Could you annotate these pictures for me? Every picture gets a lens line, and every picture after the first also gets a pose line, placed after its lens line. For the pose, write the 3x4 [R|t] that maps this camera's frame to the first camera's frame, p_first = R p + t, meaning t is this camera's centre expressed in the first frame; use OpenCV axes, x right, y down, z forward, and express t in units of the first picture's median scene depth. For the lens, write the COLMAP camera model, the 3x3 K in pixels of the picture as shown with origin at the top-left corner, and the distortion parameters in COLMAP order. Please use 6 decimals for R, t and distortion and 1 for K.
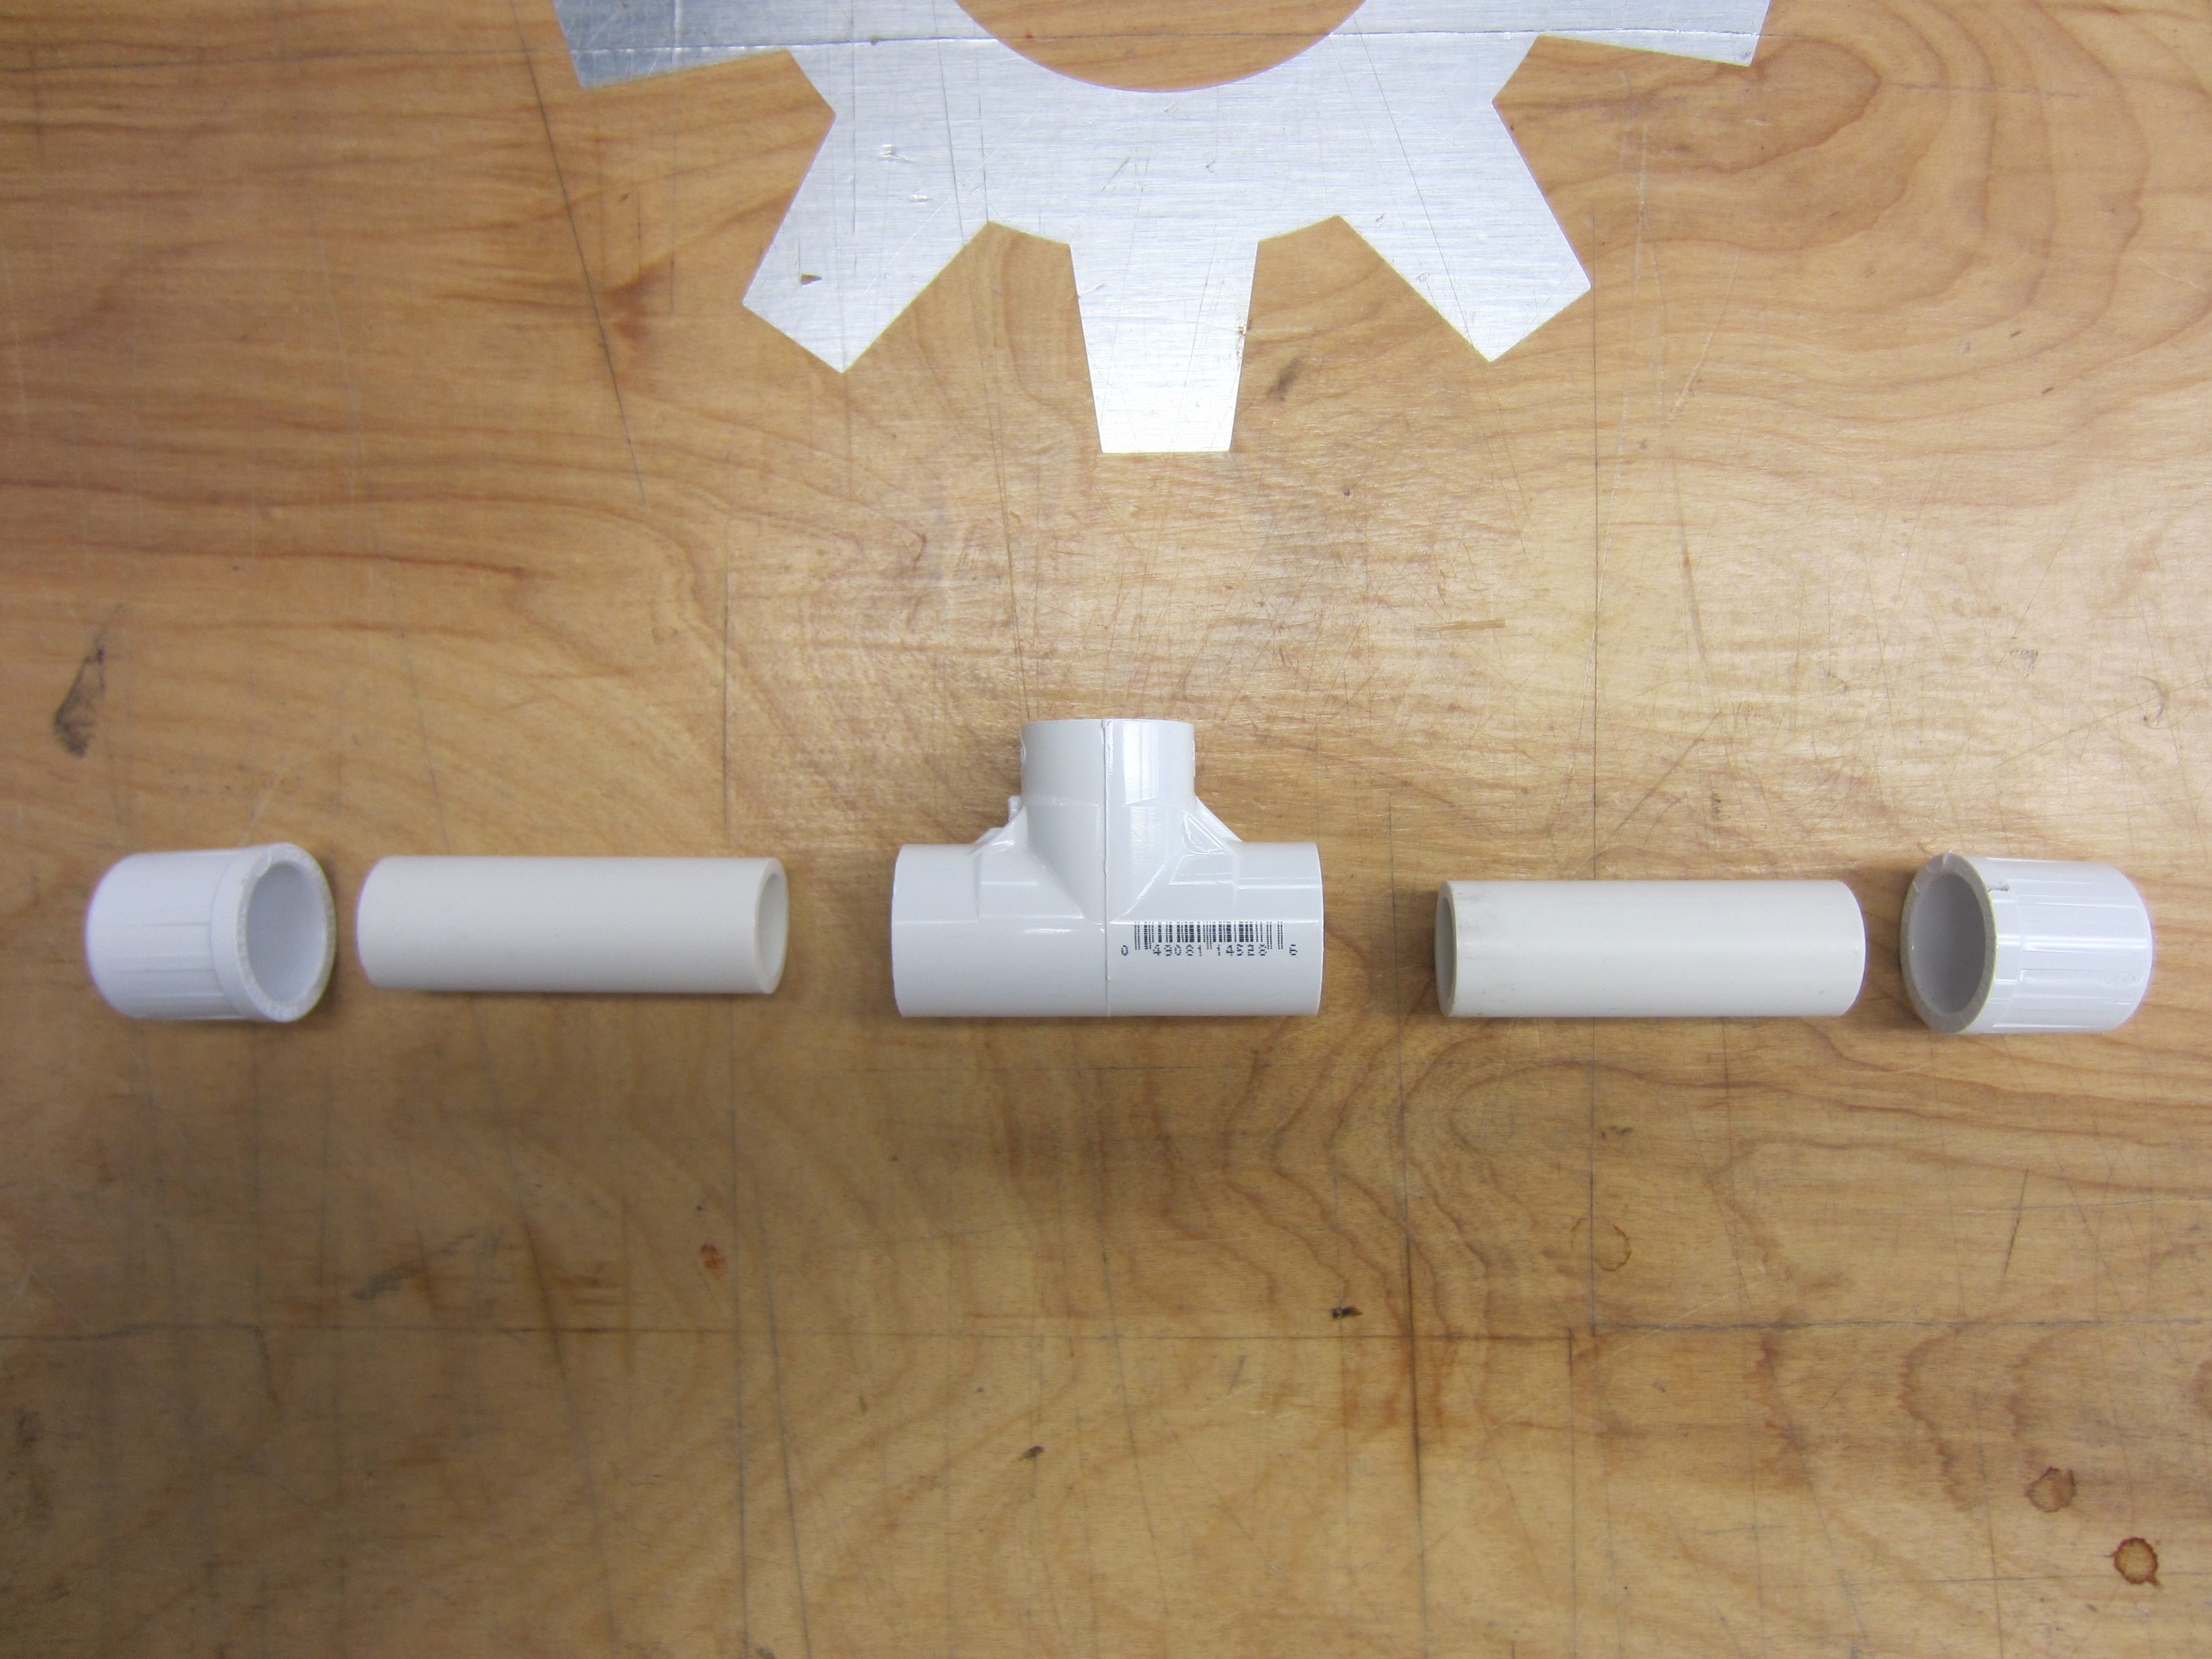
lens RADIAL K [[1563.5, 0, 1137.8], [0, 1563.5, 879.8], [0, 0, 1]] dist [-0.032217, 0.017190]
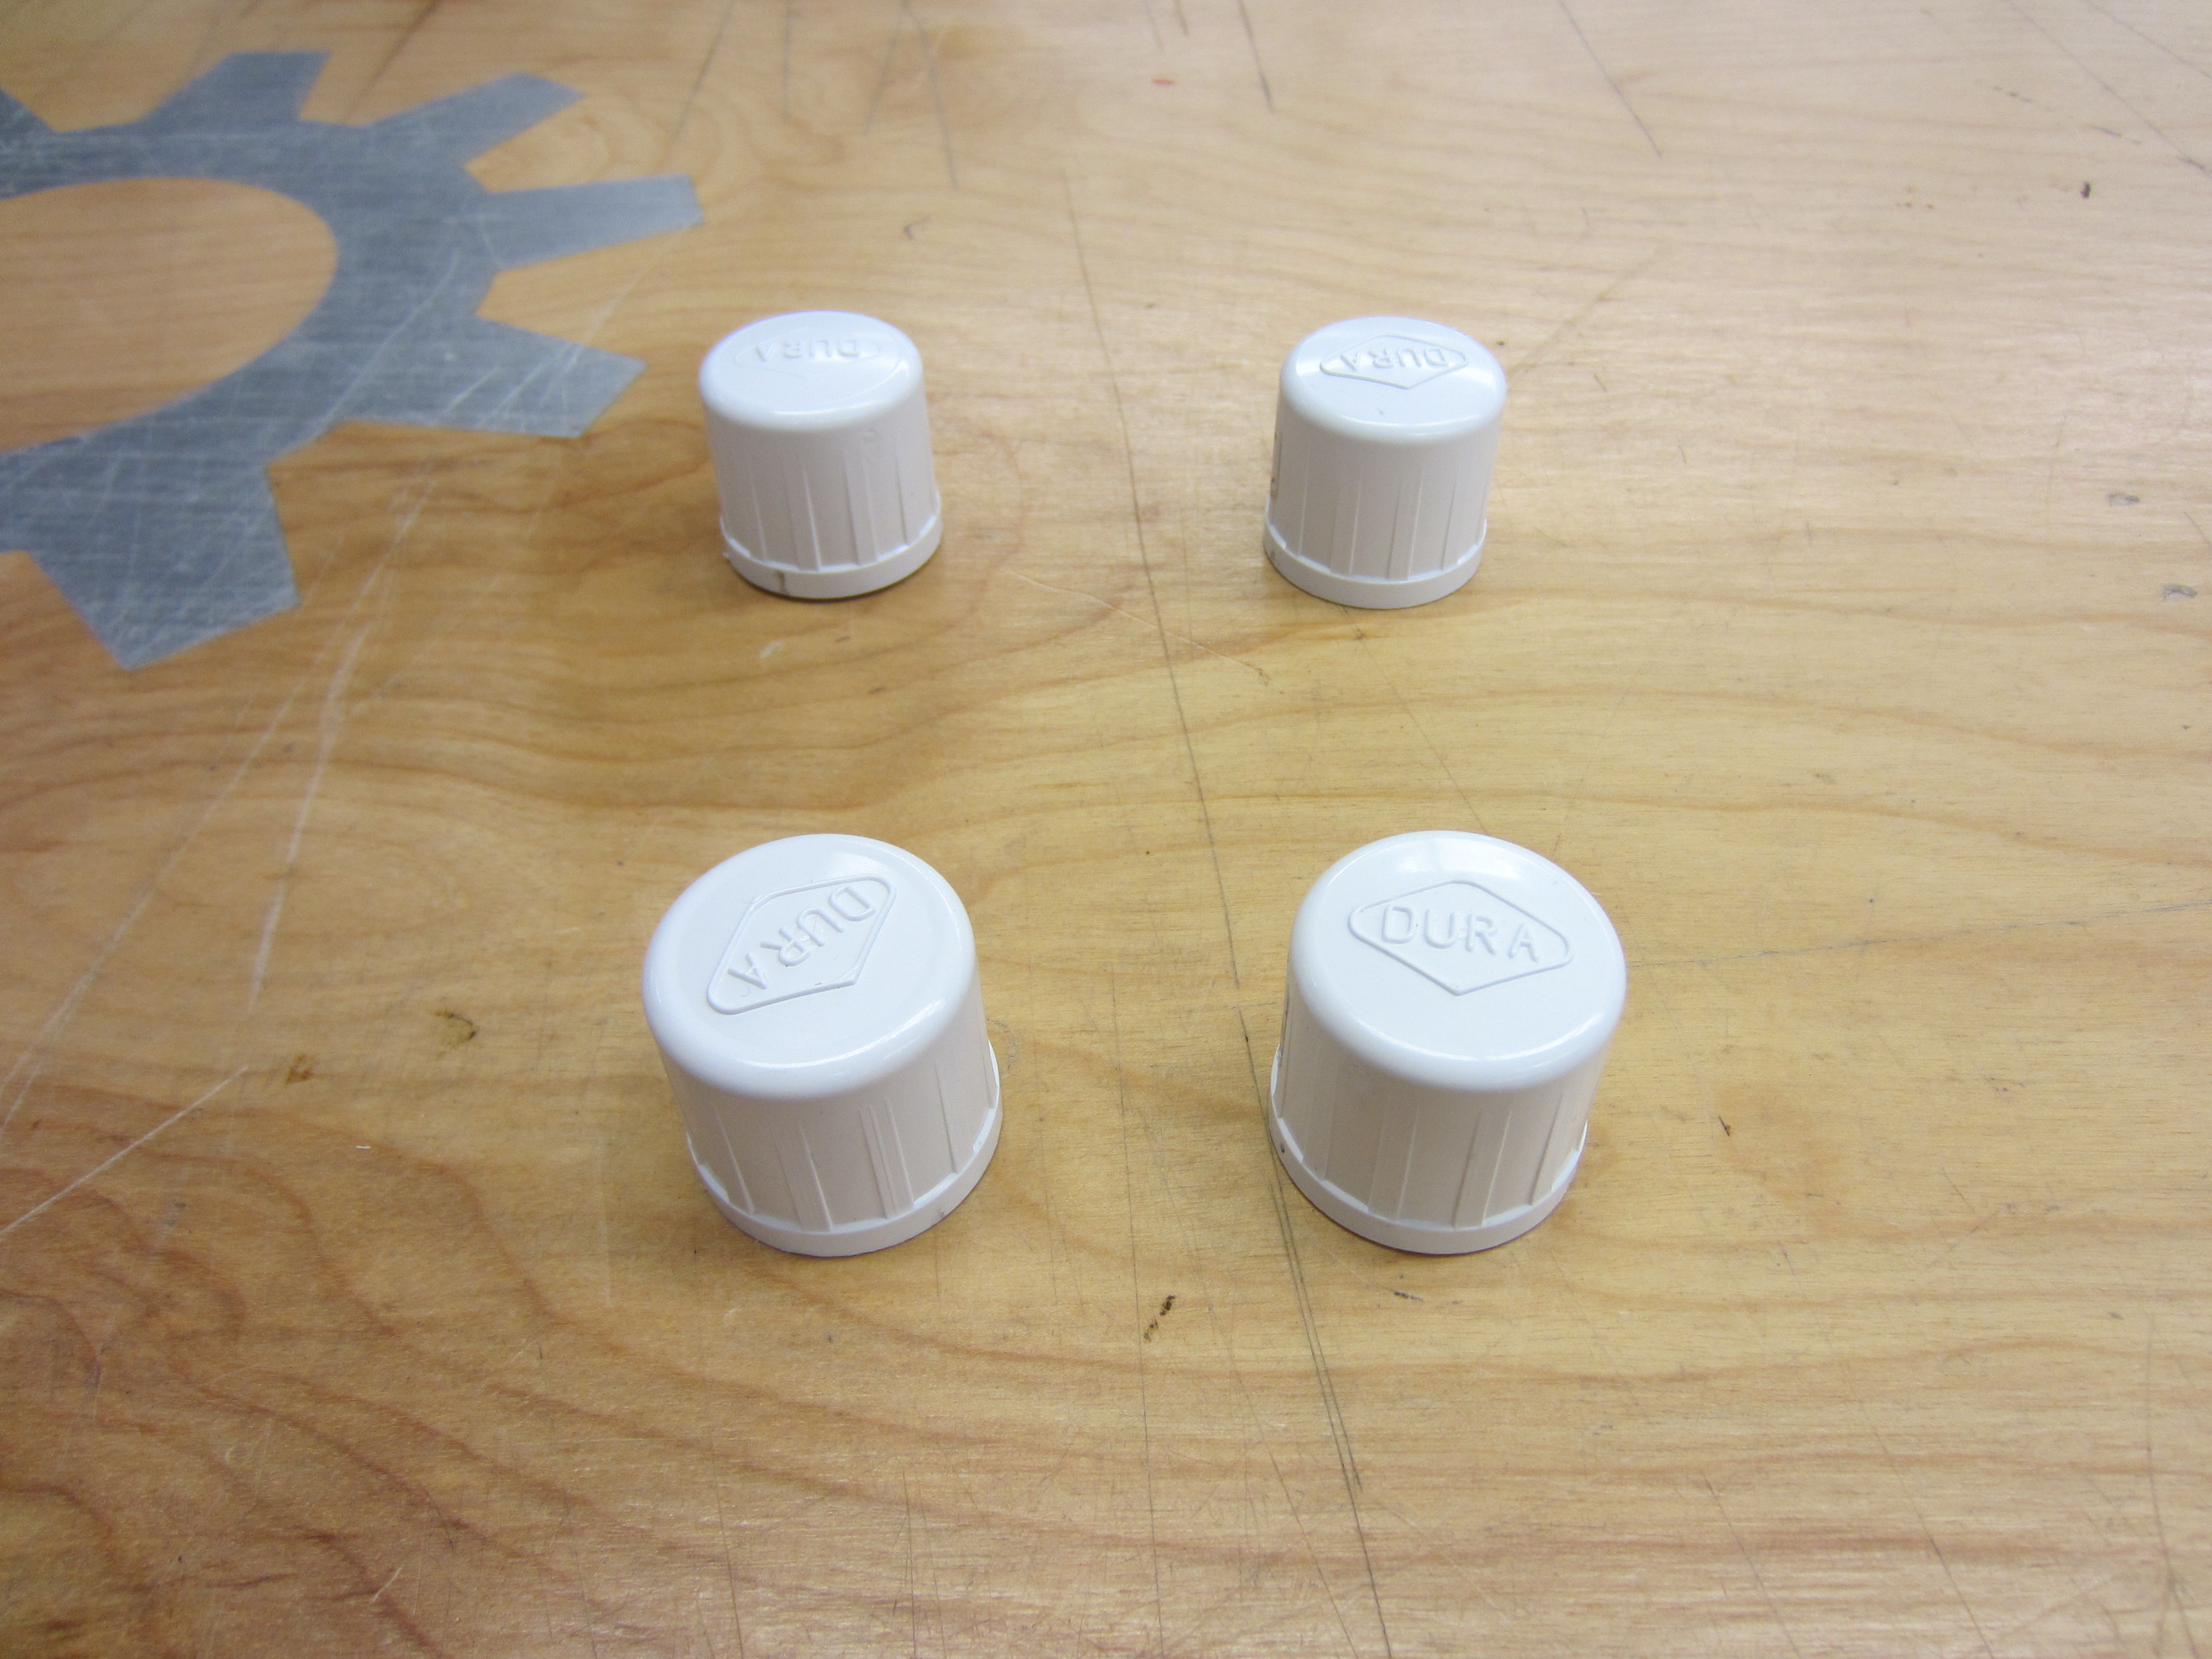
lens RADIAL K [[1563.5, 0, 1121.3], [0, 1563.5, 818.4], [0, 0, 1]] dist [-0.032217, 0.017190]
pose [[0.999997, 0.002109, -0.001246, 0.697271], [-0.002390, 0.728871, -0.684646, 0.218061], [-0.000536, 0.684647, 0.728874, 0.511780]]
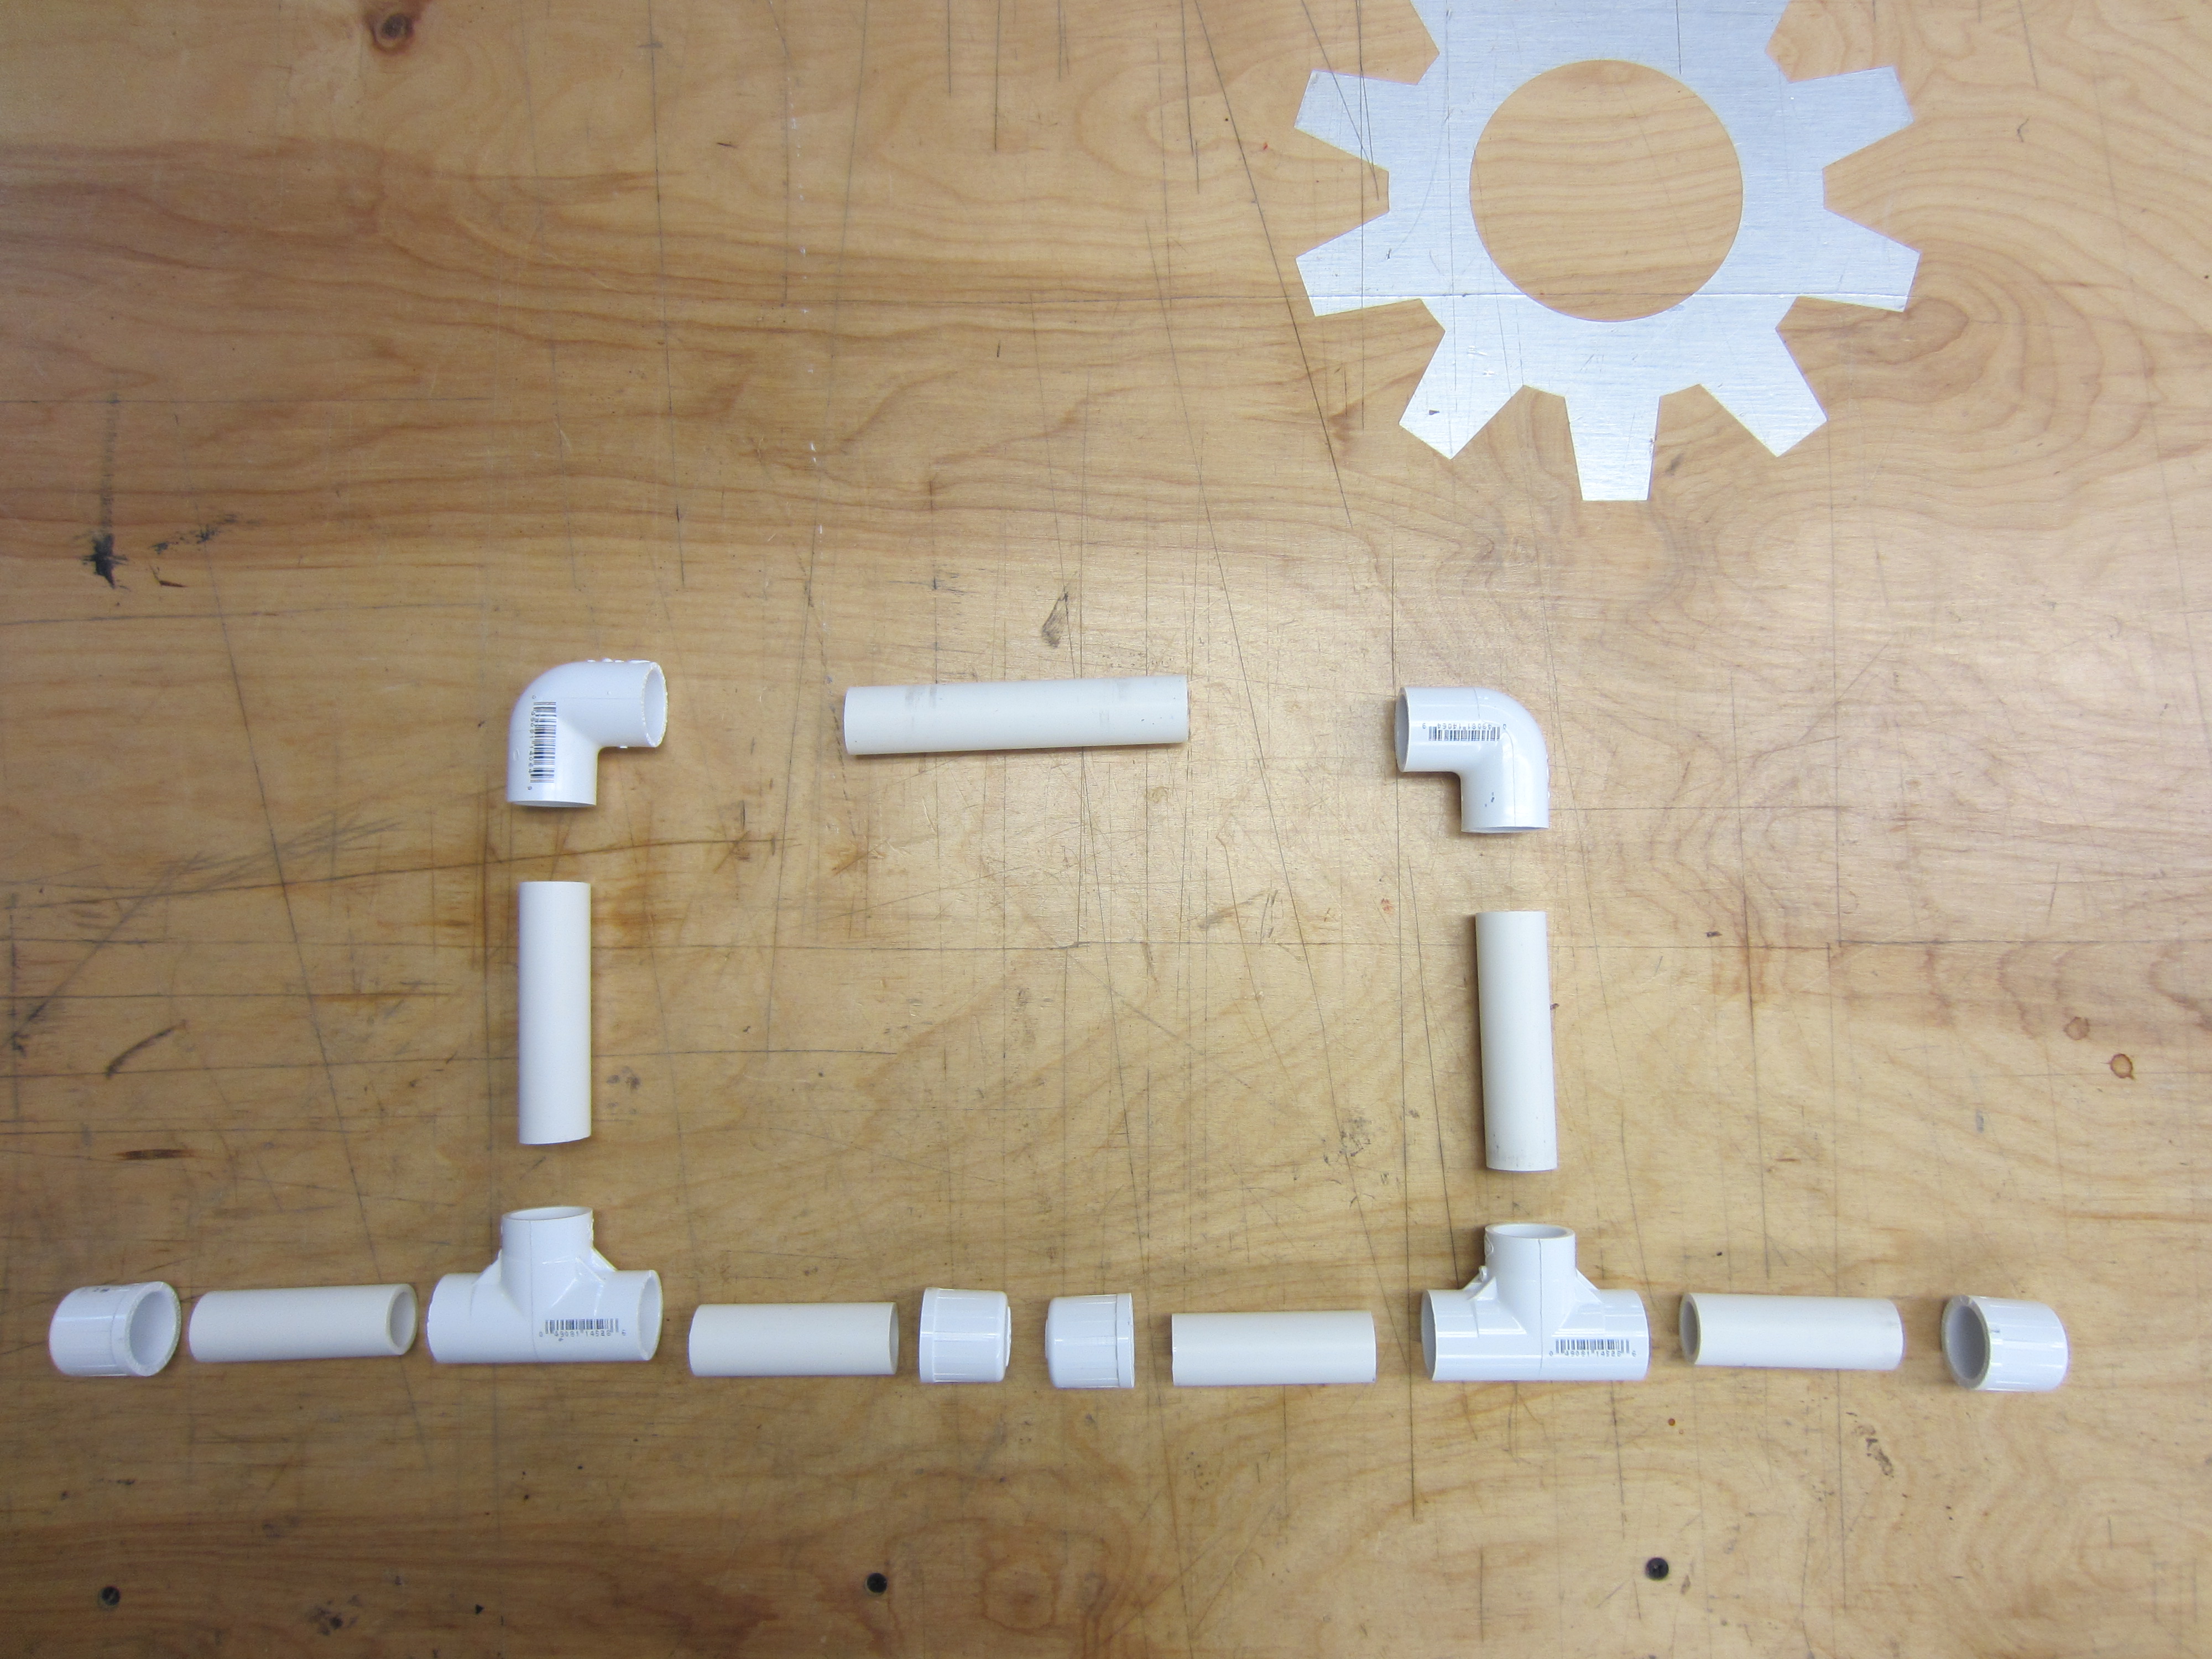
lens RADIAL K [[1563.5, 0, 1077.2], [0, 1563.5, 787.1], [0, 0, 1]] dist [-0.032217, 0.017190]
pose [[0.999934, 0.007119, -0.008985, -0.649638], [-0.007661, 0.998060, -0.061788, 0.219556], [0.008527, 0.061853, 0.998049, -0.969472]]
